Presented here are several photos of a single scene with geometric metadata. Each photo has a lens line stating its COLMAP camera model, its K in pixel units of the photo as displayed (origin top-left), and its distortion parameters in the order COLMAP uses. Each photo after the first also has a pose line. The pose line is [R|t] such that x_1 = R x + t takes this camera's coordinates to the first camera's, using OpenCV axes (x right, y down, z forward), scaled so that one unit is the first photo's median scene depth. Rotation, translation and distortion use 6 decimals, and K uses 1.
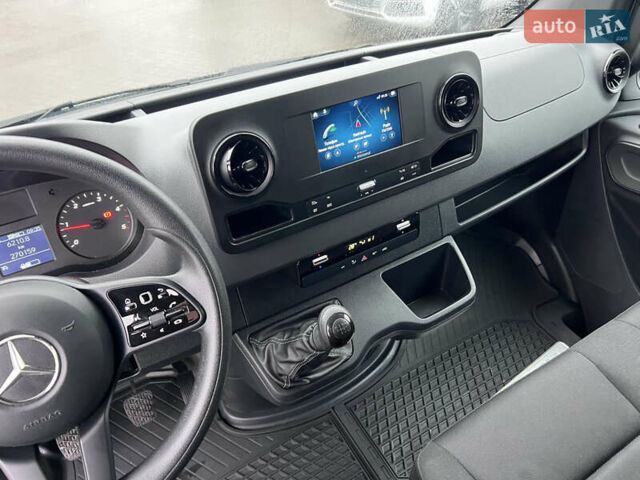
lens RADIAL K [[500.6, 0, 320.0], [0, 500.6, 240.0], [0, 0, 1]] dist [0.005167, -0.005062]
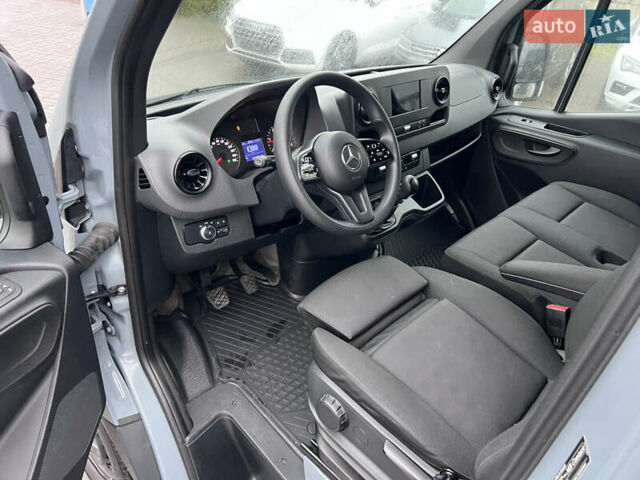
lens RADIAL K [[500.6, 0, 320.0], [0, 500.6, 240.0], [0, 0, 1]] dist [0.005167, -0.005062]
pose [[0.961437, -0.031828, 0.273176, -0.571757], [0.056293, 0.995026, -0.082190, 0.344173], [-0.269201, 0.094399, 0.958447, -0.553275]]
